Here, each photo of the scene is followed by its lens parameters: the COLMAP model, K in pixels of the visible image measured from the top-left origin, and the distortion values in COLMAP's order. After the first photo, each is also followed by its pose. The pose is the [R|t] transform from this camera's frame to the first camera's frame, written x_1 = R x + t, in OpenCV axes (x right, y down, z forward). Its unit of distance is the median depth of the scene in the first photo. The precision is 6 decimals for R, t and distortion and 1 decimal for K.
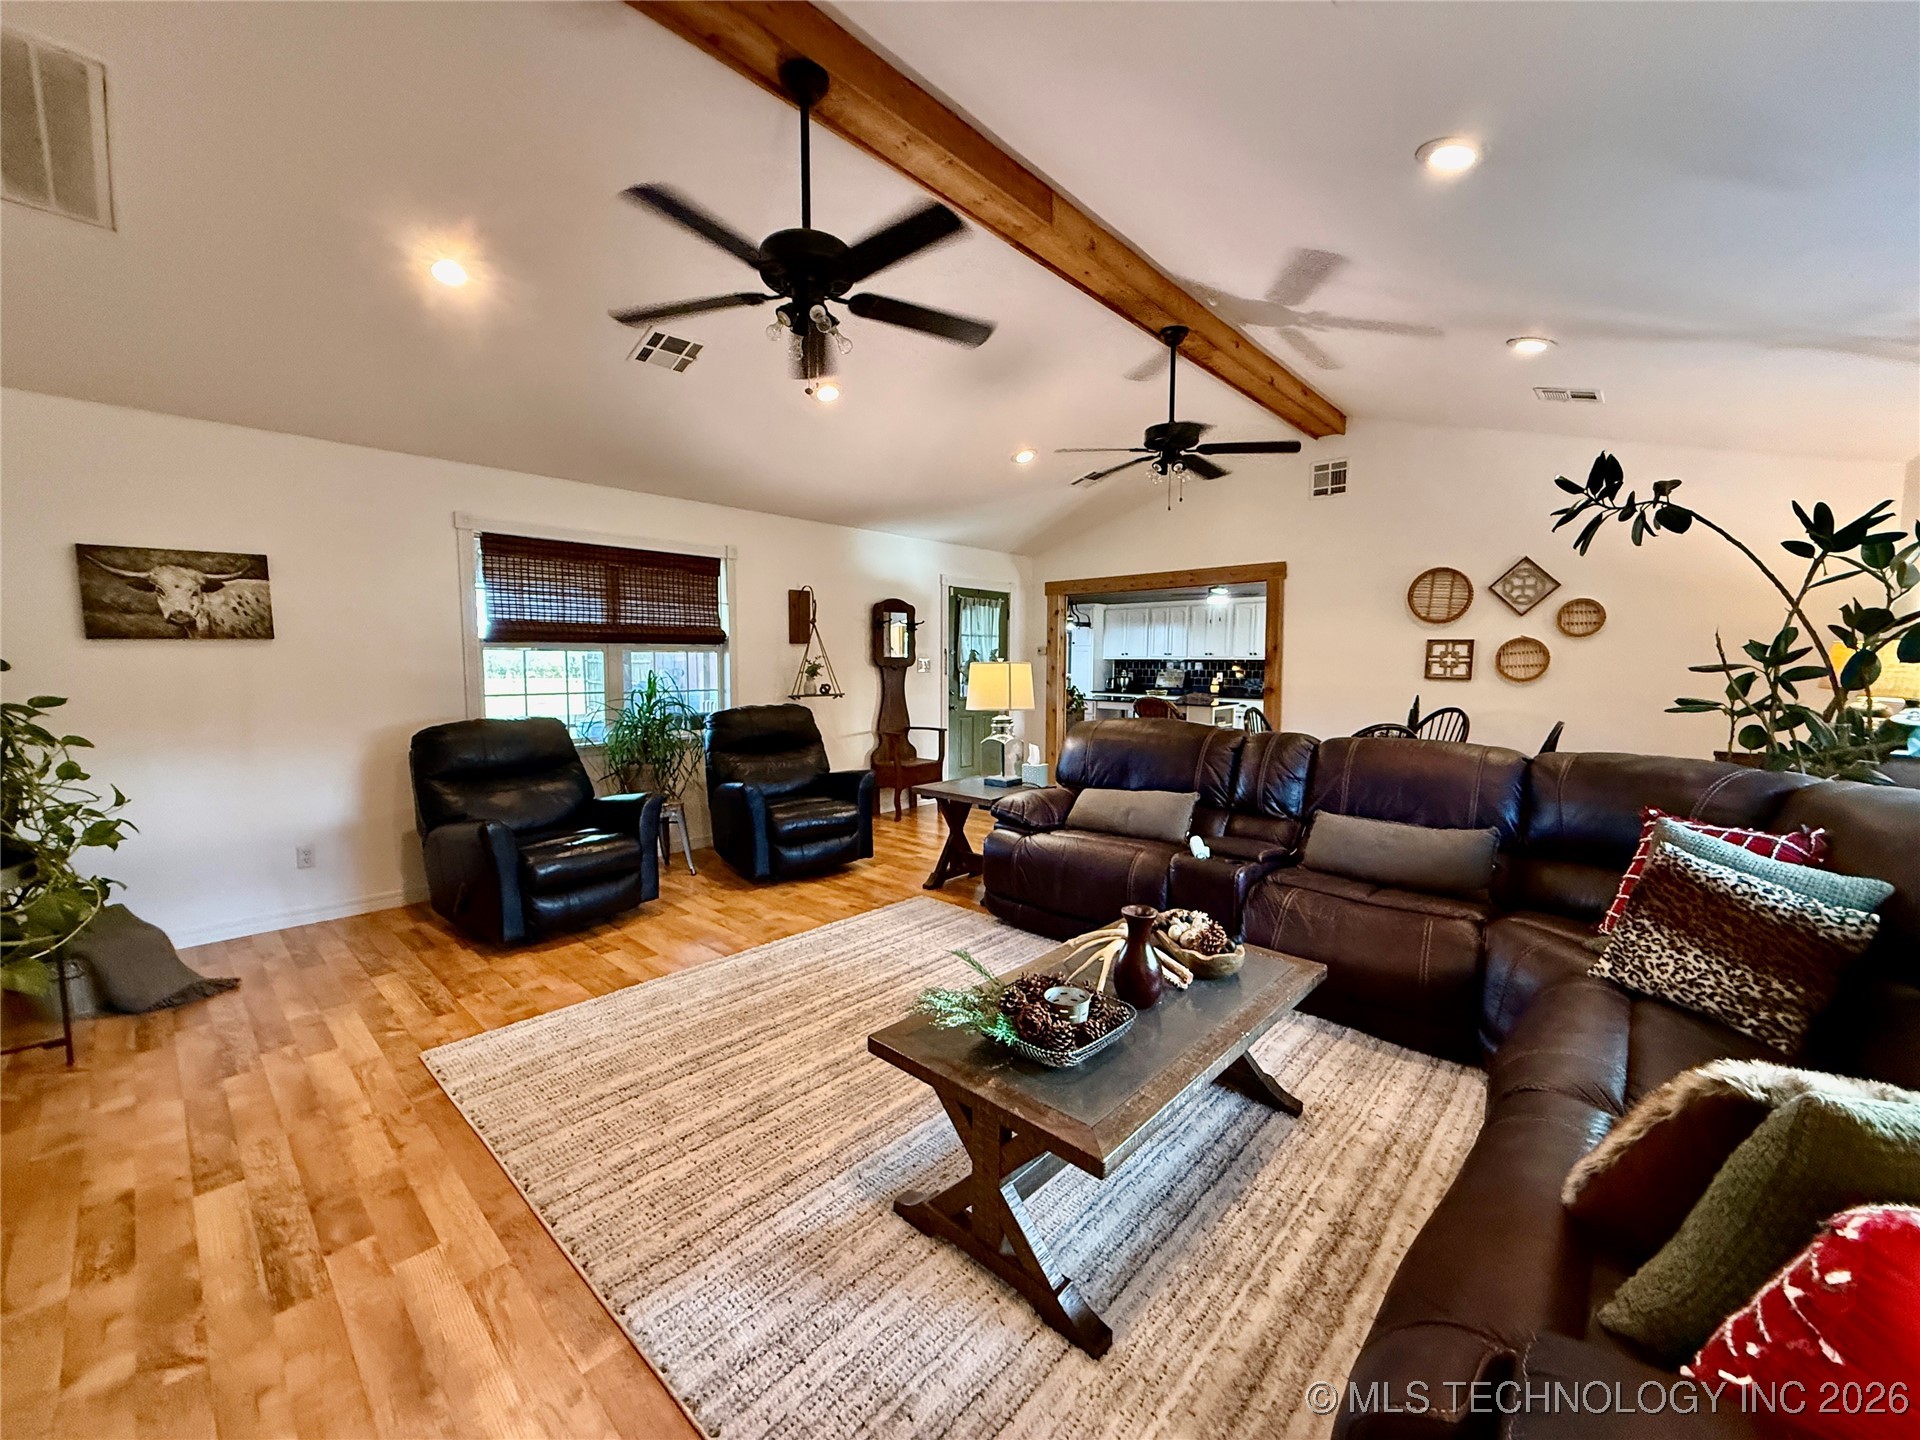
lens RADIAL K [[759.6, 0, 954.6], [0, 759.6, 717.9], [0, 0, 1]] dist [-0.000252, 0.000411]
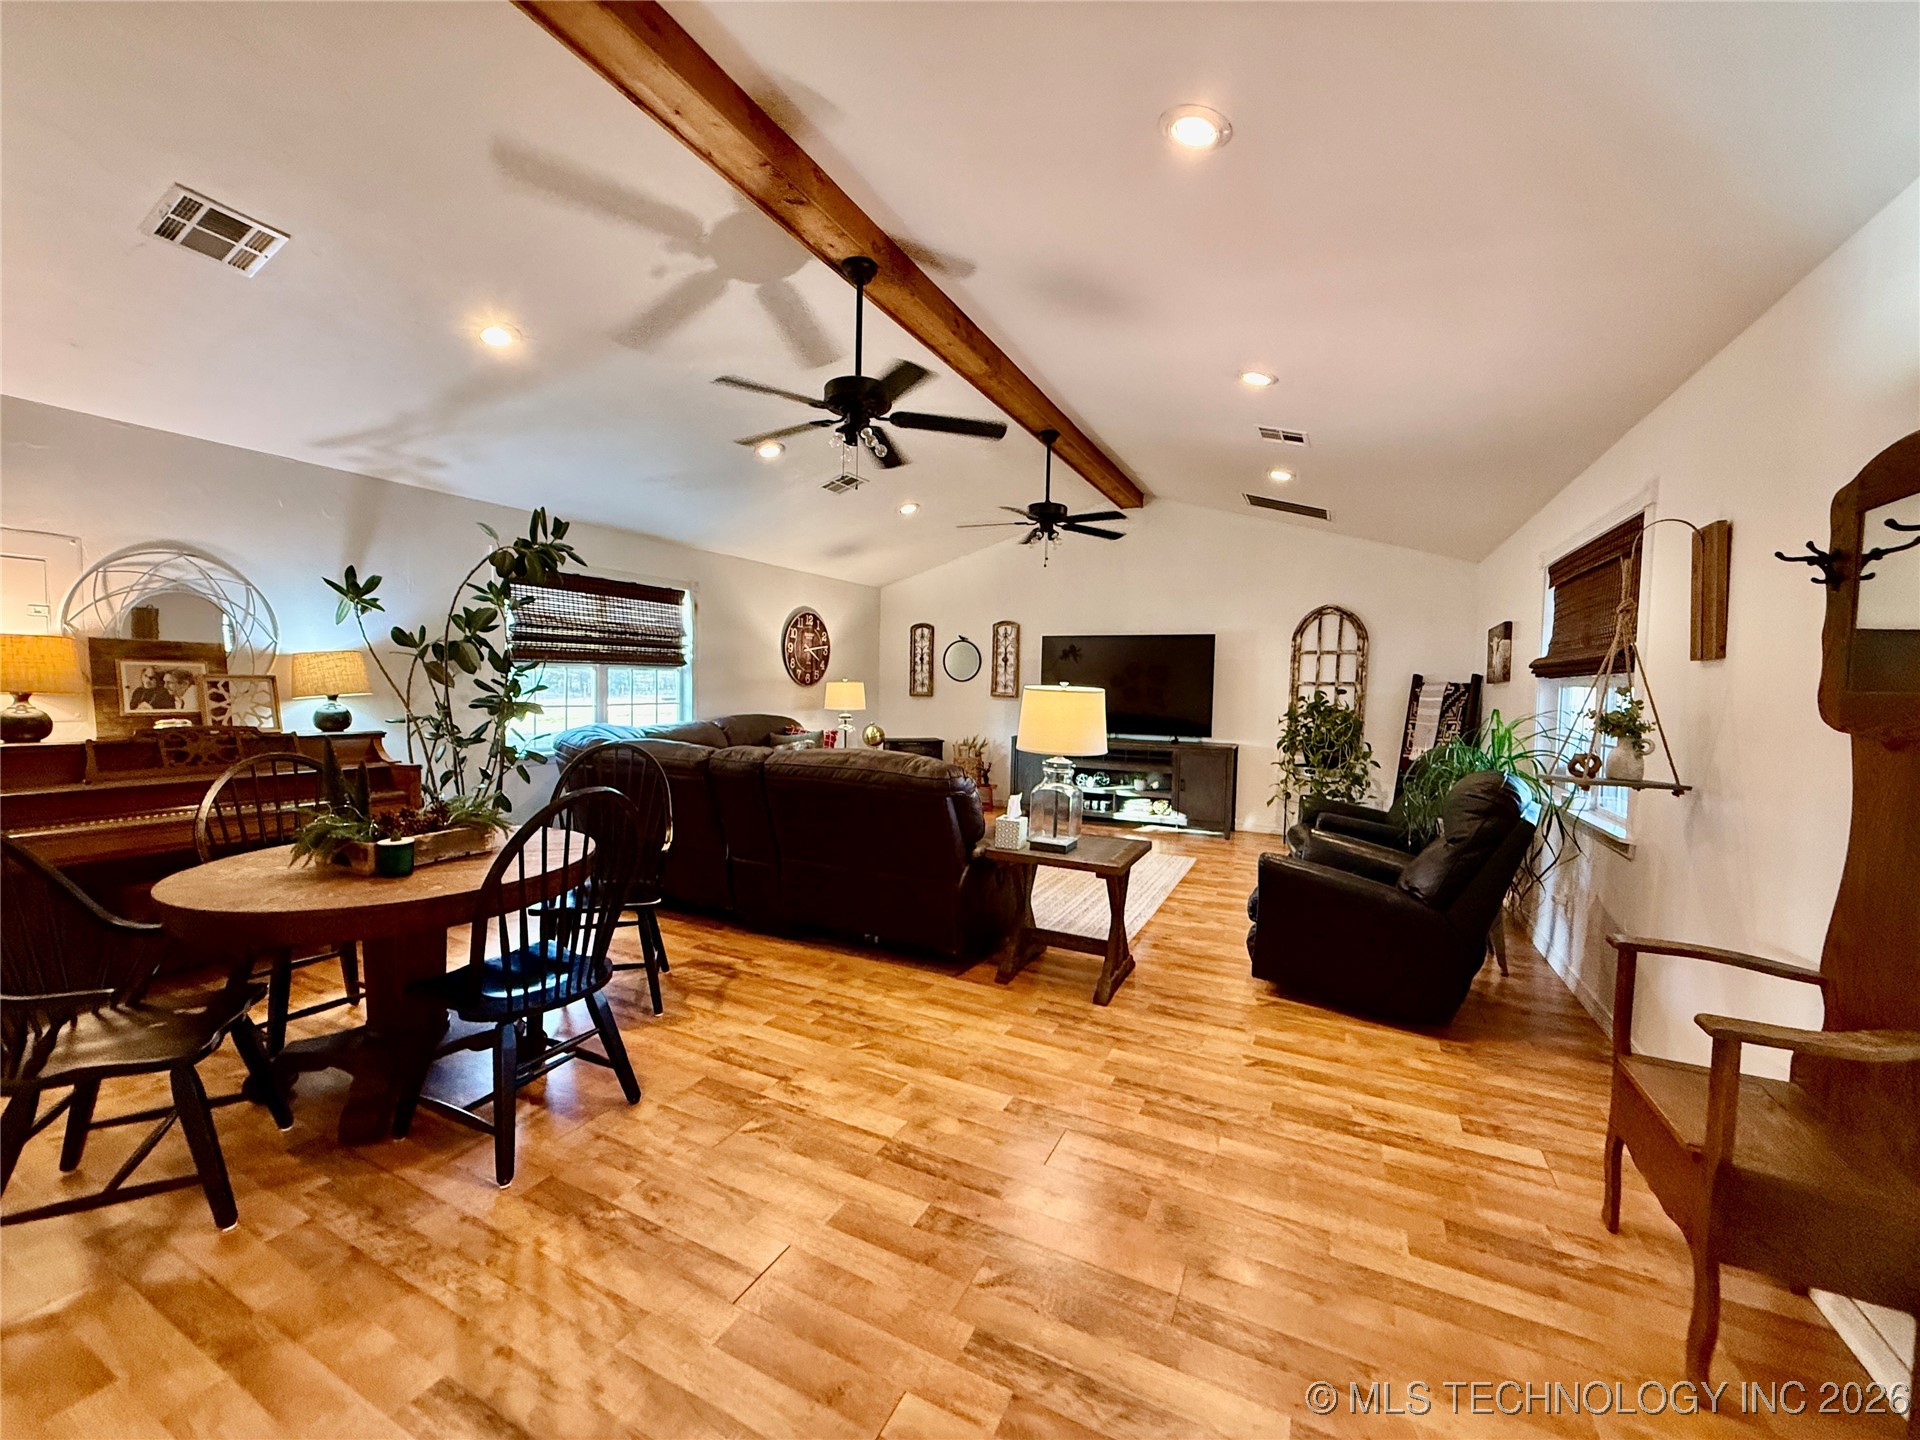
lens RADIAL K [[759.6, 0, 954.6], [0, 759.6, 717.9], [0, 0, 1]] dist [-0.000252, 0.000411]
pose [[-0.958797, -0.004843, -0.284051, 0.310592], [-0.042420, 0.991086, 0.126288, -0.110828], [0.280907, 0.133134, -0.950456, 1.396330]]
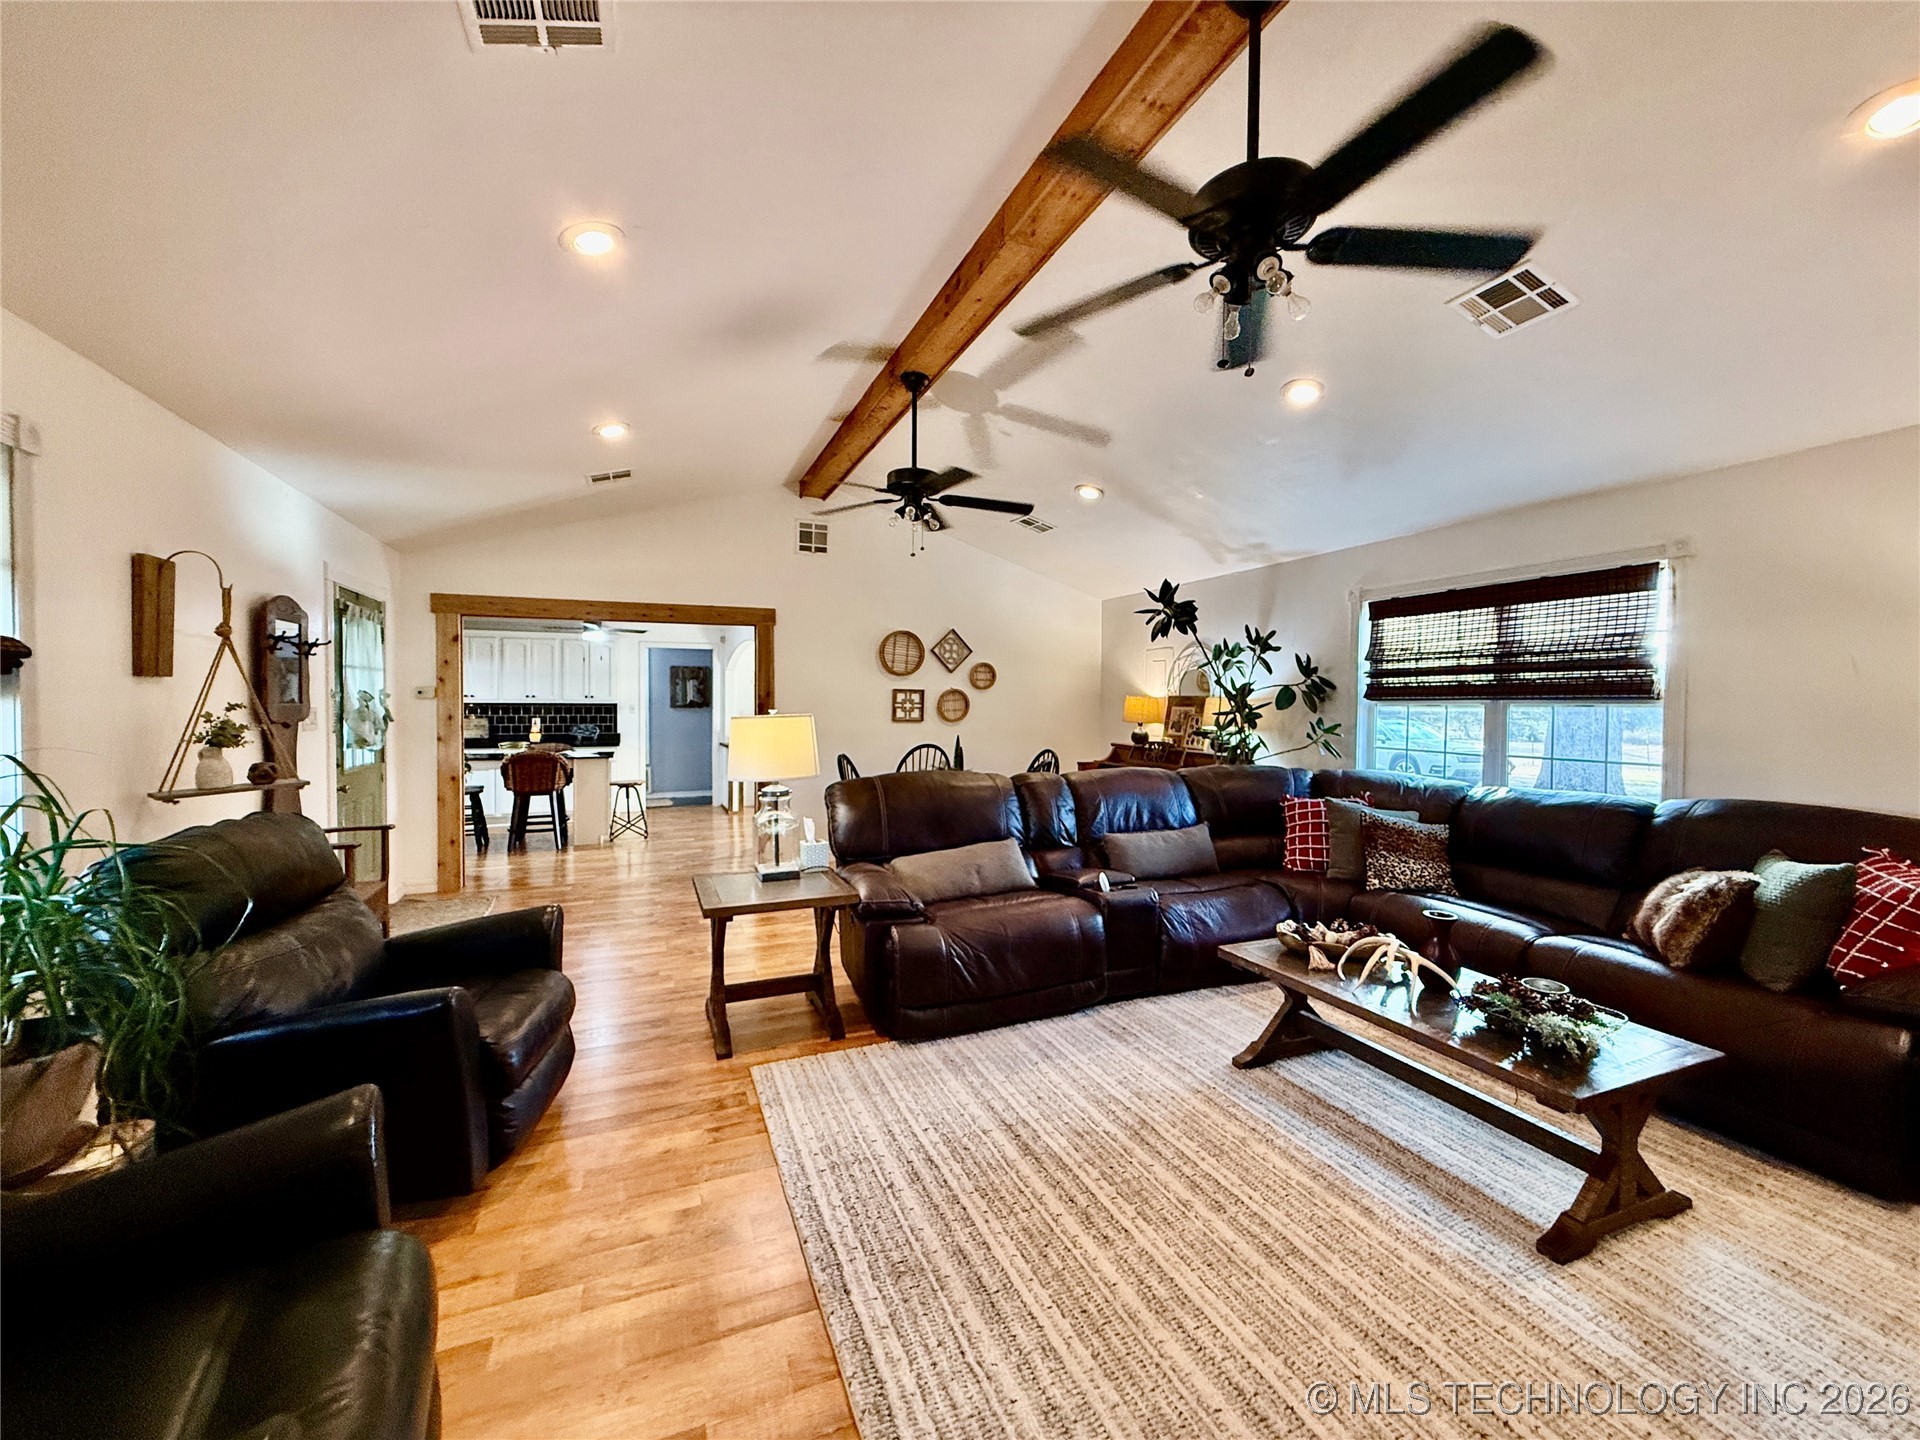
lens RADIAL K [[759.6, 0, 954.6], [0, 759.6, 717.9], [0, 0, 1]] dist [-0.000252, 0.000411]
pose [[0.416547, -0.021079, 0.908870, -0.455880], [0.066094, 0.997788, -0.007151, -0.044258], [-0.906708, 0.063050, 0.417019, 0.433749]]
